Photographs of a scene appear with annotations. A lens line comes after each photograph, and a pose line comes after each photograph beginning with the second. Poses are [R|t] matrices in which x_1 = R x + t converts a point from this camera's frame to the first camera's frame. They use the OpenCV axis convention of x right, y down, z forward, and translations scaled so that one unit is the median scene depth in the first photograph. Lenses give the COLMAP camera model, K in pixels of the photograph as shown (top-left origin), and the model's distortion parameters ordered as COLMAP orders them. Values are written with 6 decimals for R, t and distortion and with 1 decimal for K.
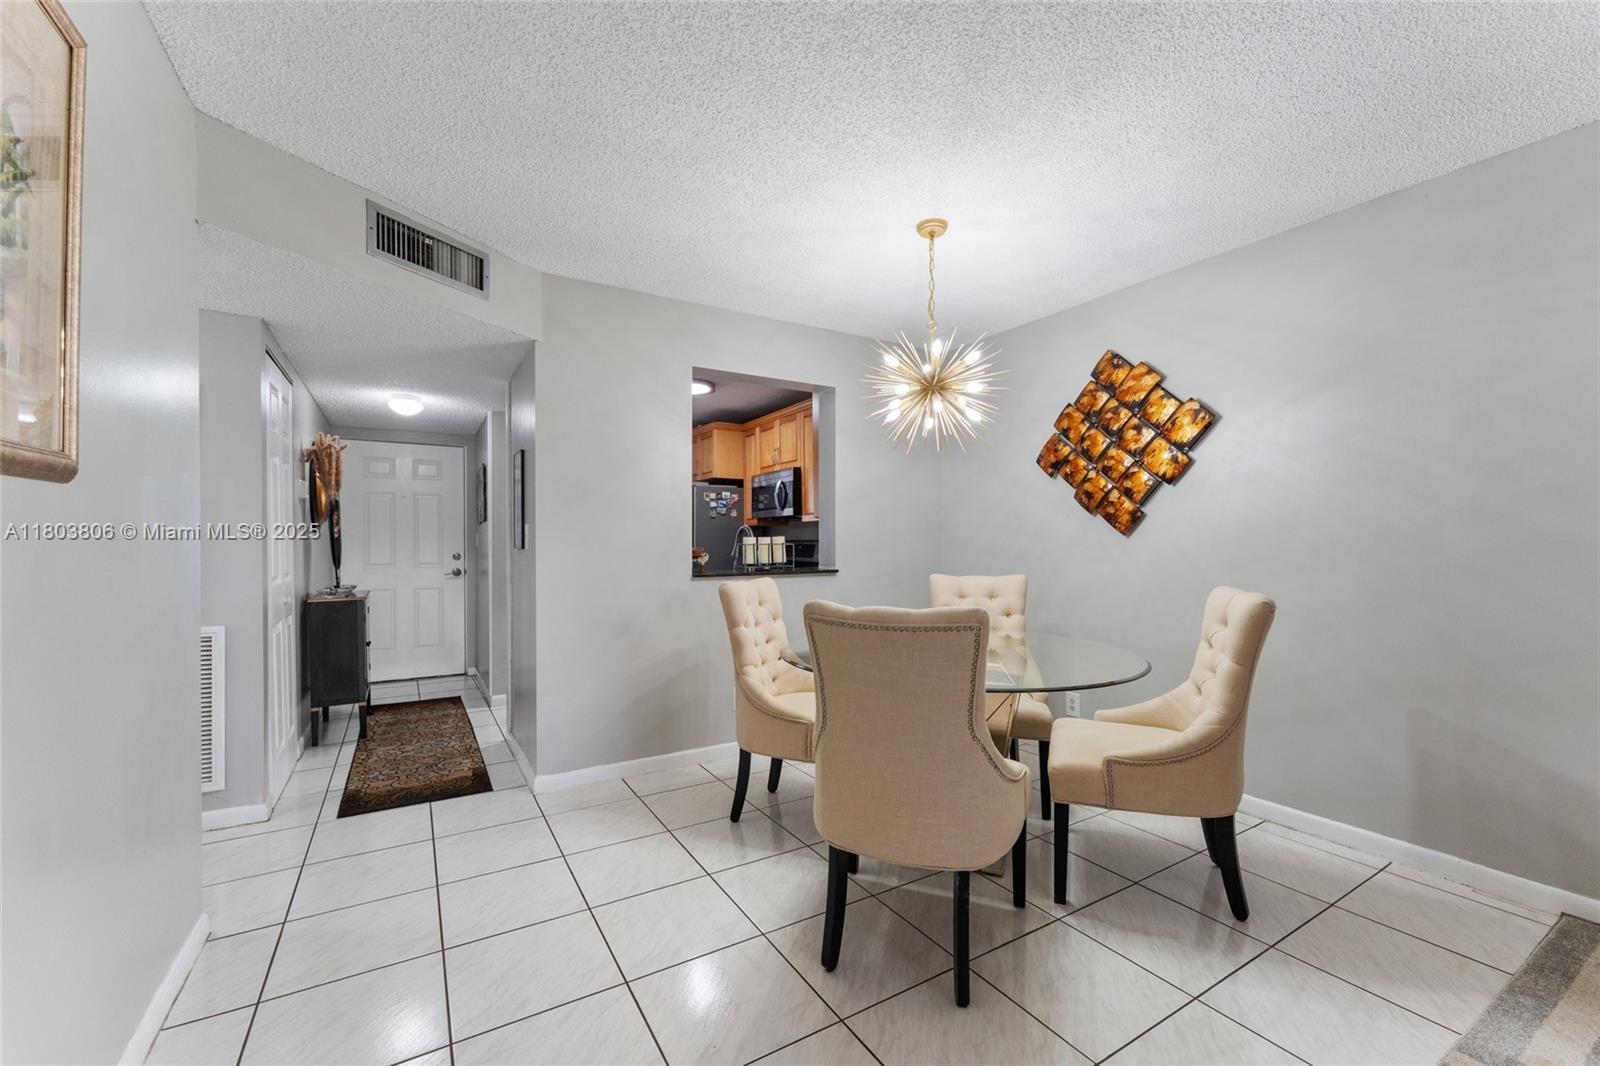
lens RADIAL K [[644.1, 0, 798.3], [0, 644.1, 544.3], [0, 0, 1]] dist [0.000811, 0.000660]
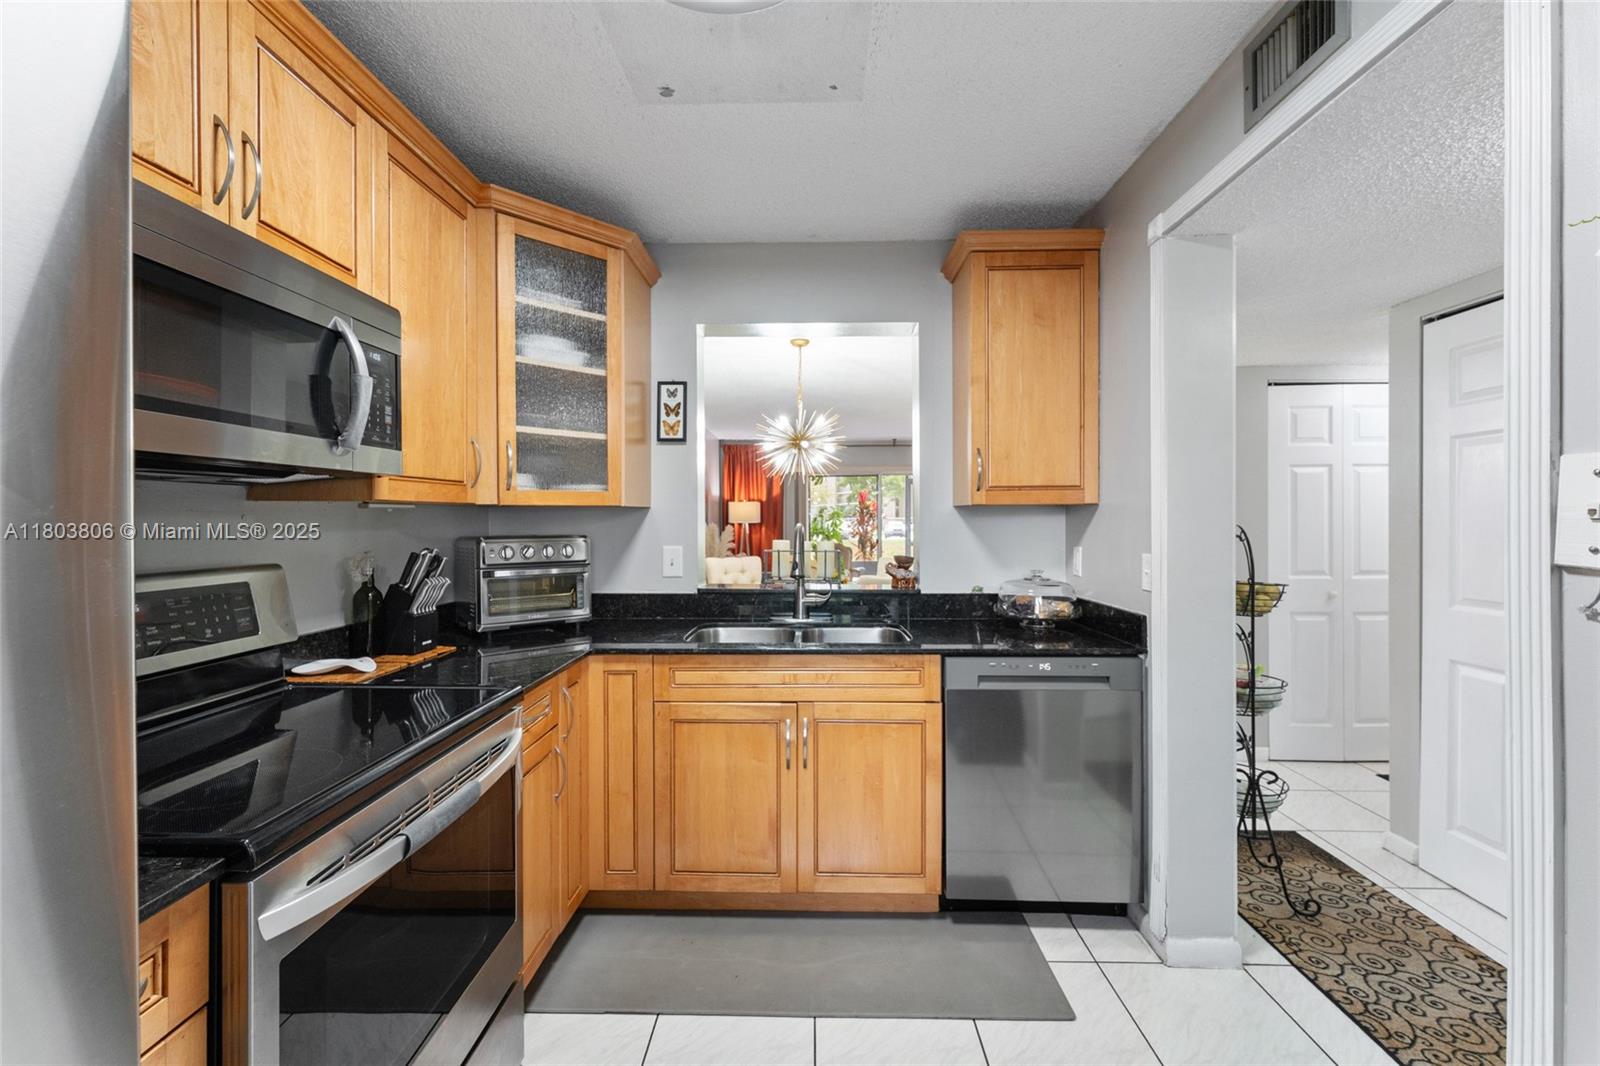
lens RADIAL K [[644.1, 0, 795.7], [0, 644.1, 524.2], [0, 0, 1]] dist [0.000811, 0.000660]
pose [[-0.838478, -0.000216, 0.544935, -0.301686], [0.003770, 0.999974, 0.006196, -0.023994], [-0.544922, 0.007250, -0.838455, 1.098056]]
